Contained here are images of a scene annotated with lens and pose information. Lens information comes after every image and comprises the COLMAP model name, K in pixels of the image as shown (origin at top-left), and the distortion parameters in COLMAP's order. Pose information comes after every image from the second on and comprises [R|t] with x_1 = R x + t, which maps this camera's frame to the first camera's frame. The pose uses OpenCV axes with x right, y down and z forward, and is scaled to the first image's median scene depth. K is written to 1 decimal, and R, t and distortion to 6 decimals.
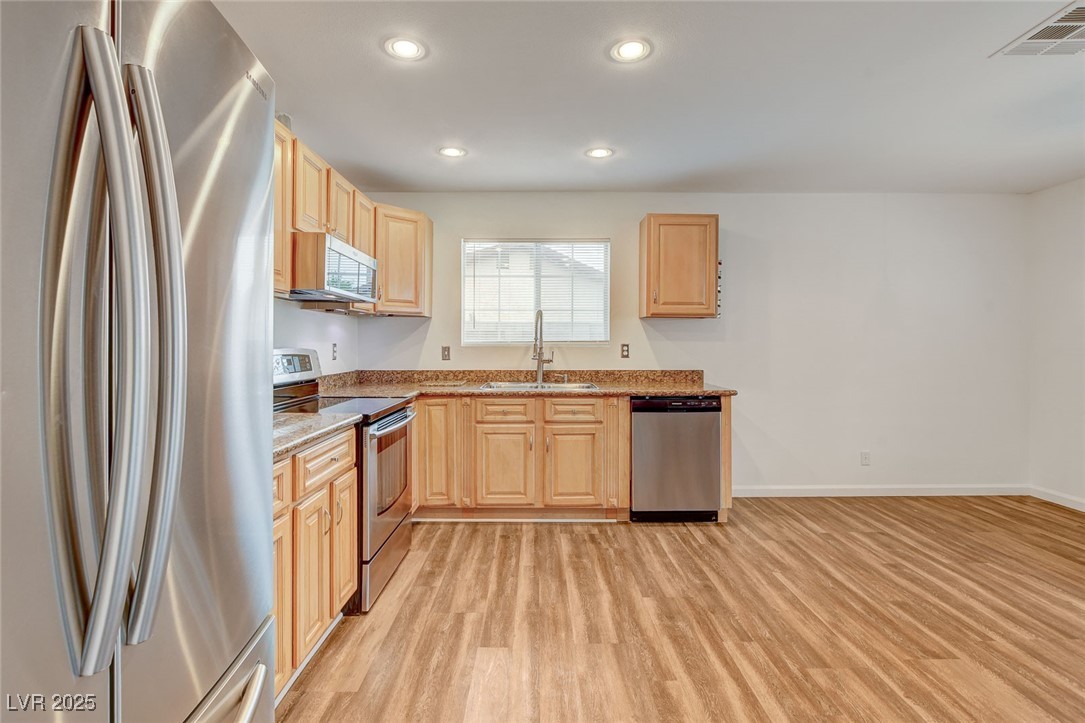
lens RADIAL K [[509.8, 0, 545.2], [0, 509.8, 346.2], [0, 0, 1]] dist [-0.004121, -0.000860]
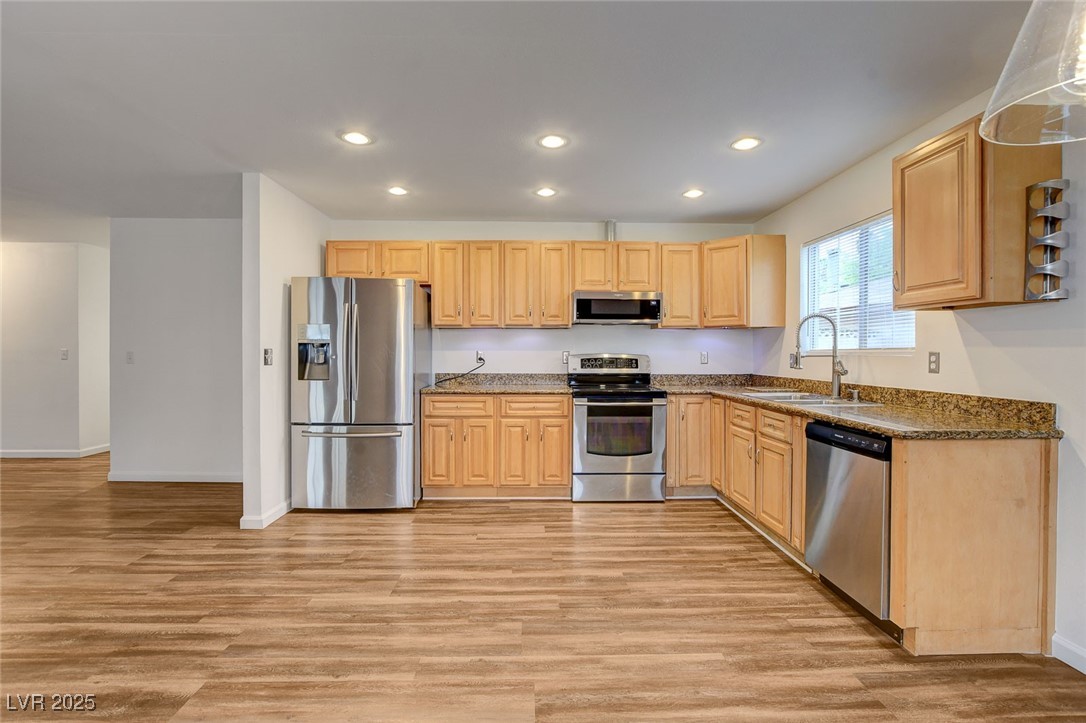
lens RADIAL K [[510.2, 0, 544.4], [0, 510.2, 354.7], [0, 0, 1]] dist [-0.004121, -0.000860]
pose [[0.012455, 0.004508, -0.999912, 0.987070], [-0.005967, 0.999972, 0.004434, -0.000918], [0.999905, 0.005911, 0.012482, 0.597019]]
